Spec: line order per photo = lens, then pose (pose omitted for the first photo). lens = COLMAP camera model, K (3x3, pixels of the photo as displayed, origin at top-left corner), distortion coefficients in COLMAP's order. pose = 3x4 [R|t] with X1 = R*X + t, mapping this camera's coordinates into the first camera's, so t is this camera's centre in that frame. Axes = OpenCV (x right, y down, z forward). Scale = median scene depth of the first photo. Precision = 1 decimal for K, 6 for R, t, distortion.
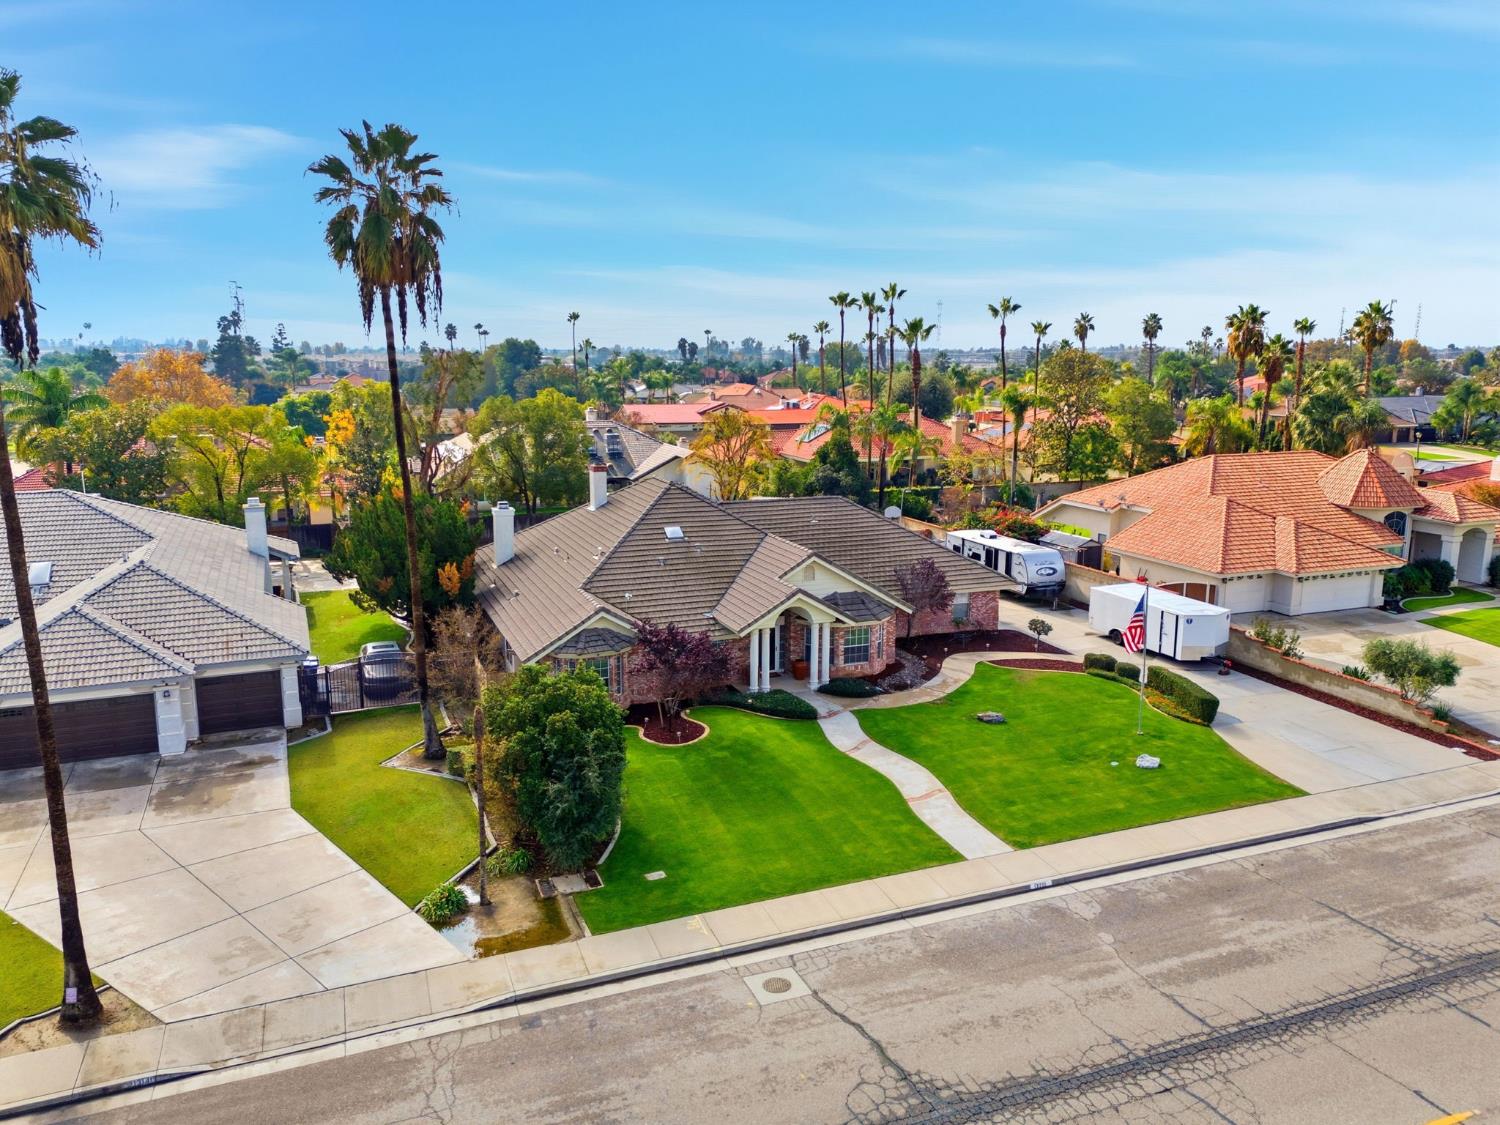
lens RADIAL K [[1098.8, 0, 748.3], [0, 1098.8, 566.1], [0, 0, 1]] dist [0.073122, -0.064605]
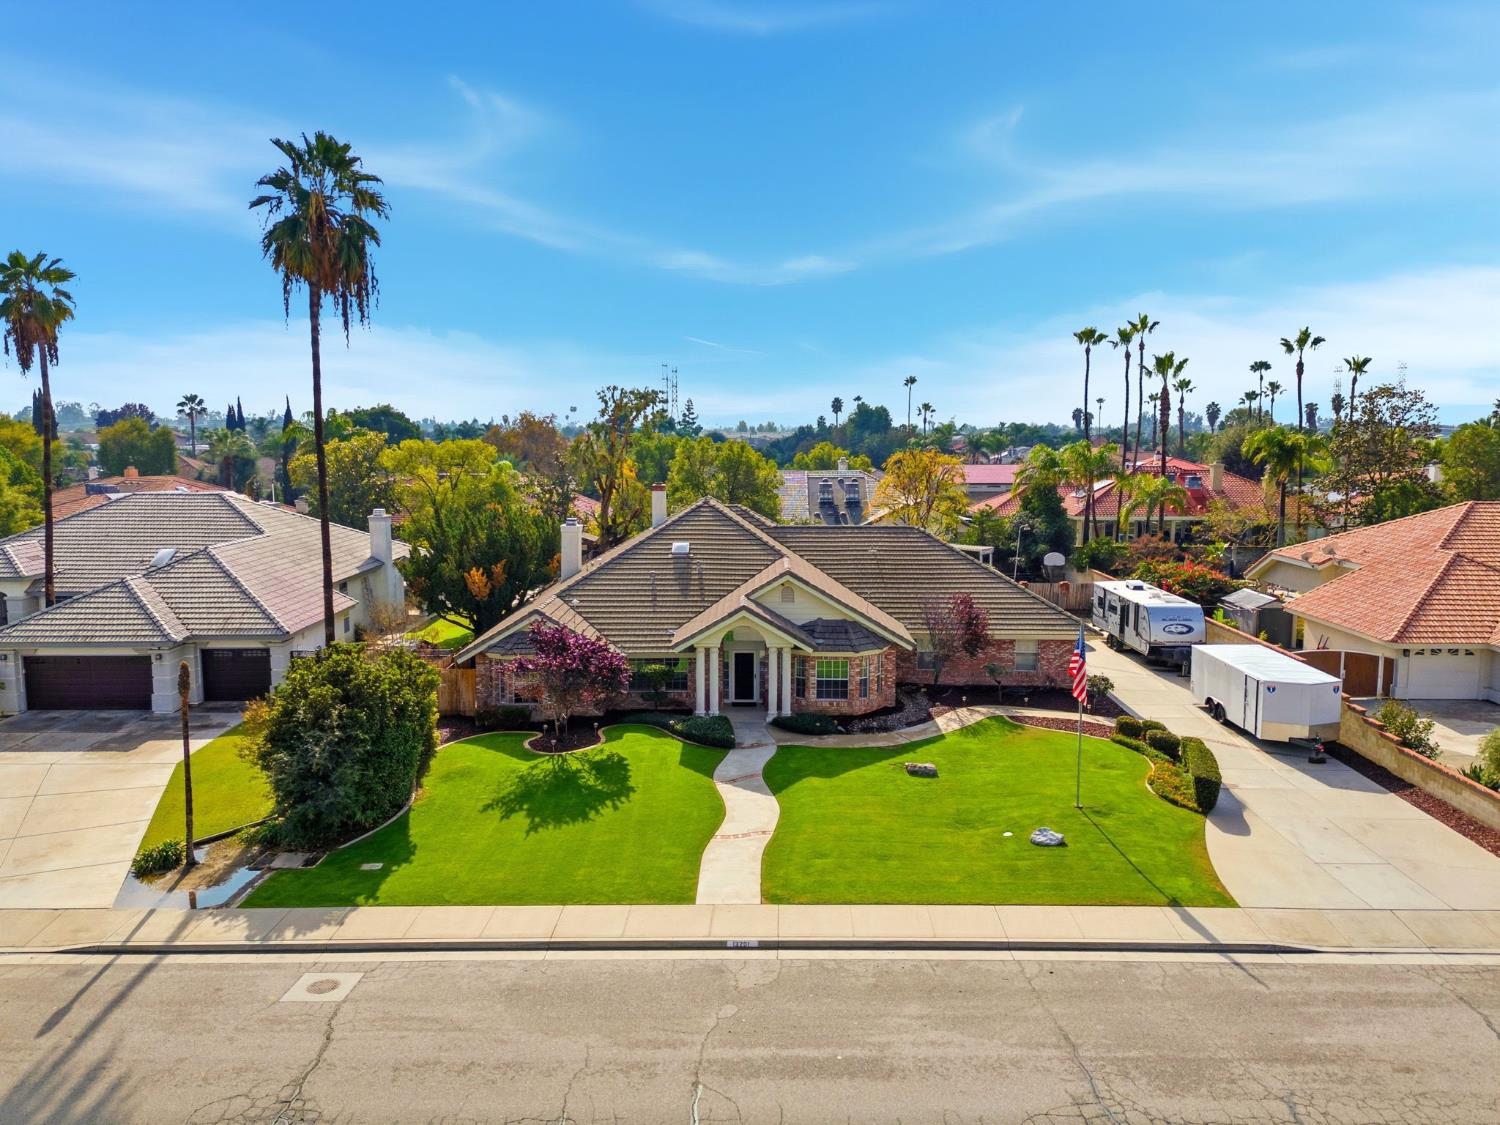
lens RADIAL K [[1098.8, 0, 750.0], [0, 1098.8, 563.6], [0, 0, 1]] dist [0.073122, -0.064605]
pose [[0.925354, 0.044932, -0.376432, 0.387146], [-0.072427, 0.995615, -0.059202, 0.038737], [0.372121, 0.082047, 0.924551, 0.154422]]
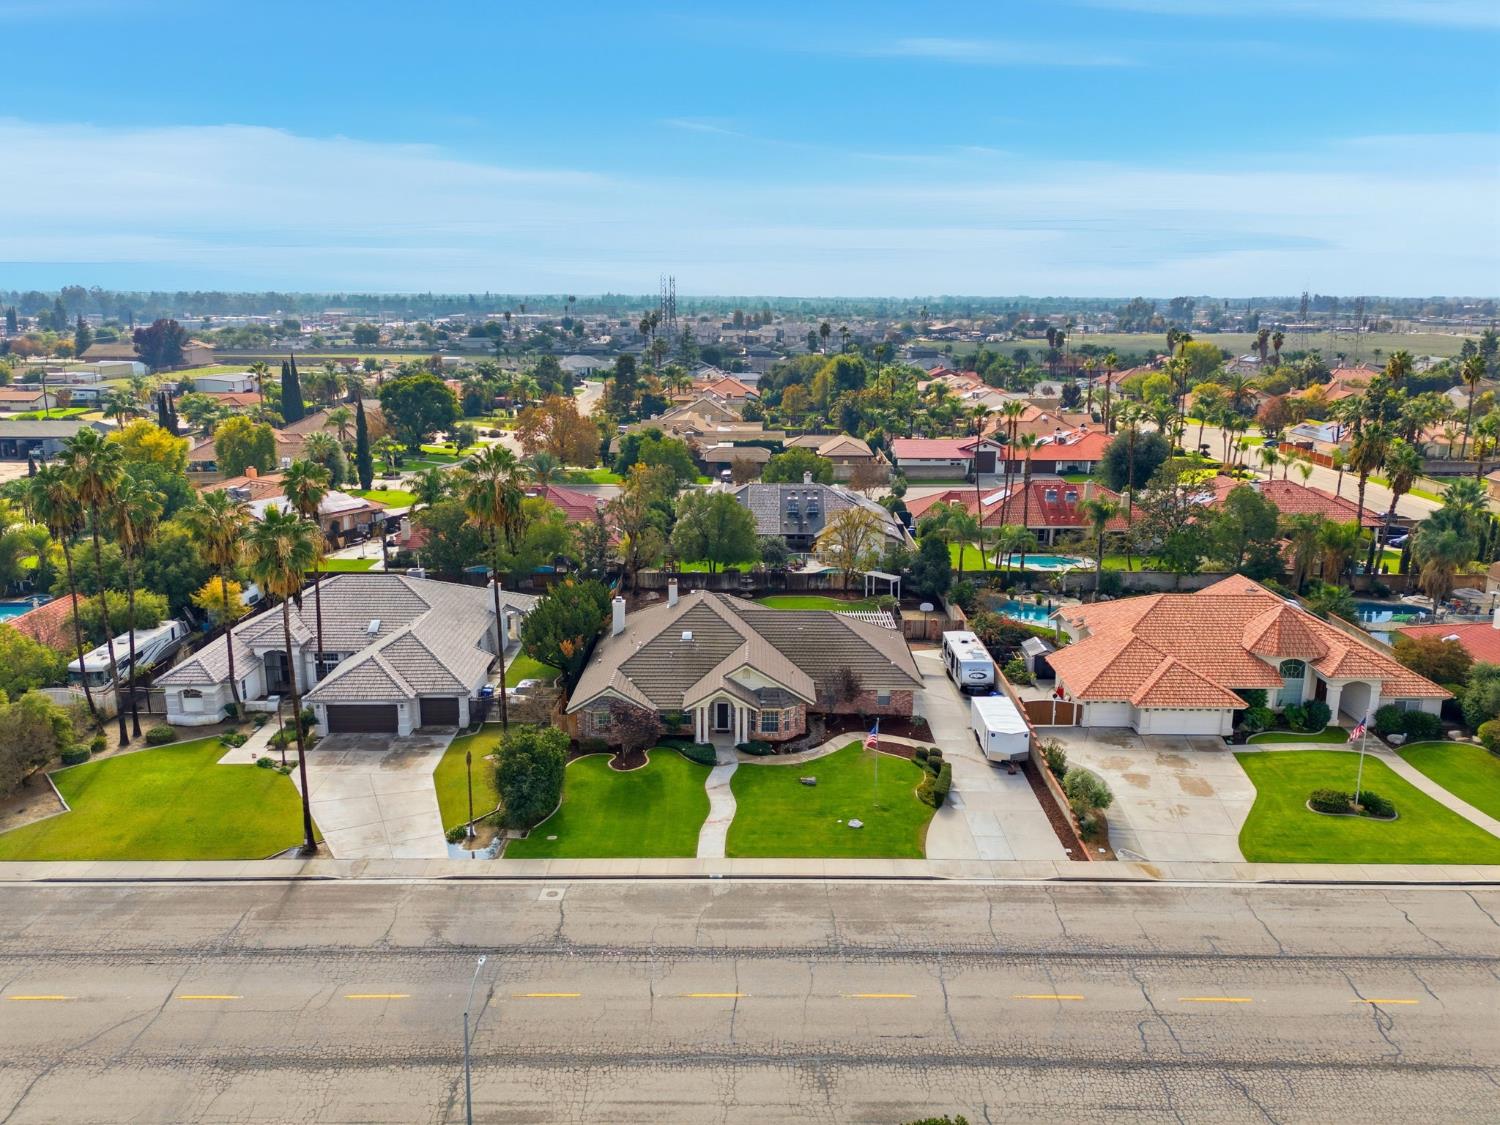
lens RADIAL K [[1098.8, 0, 748.8], [0, 1098.8, 562.5], [0, 0, 1]] dist [0.073122, -0.064605]
pose [[0.925497, 0.090633, -0.367750, 0.687018], [-0.073619, 0.995476, 0.060064, -0.274892], [0.371531, -0.028516, 0.927983, -0.556882]]
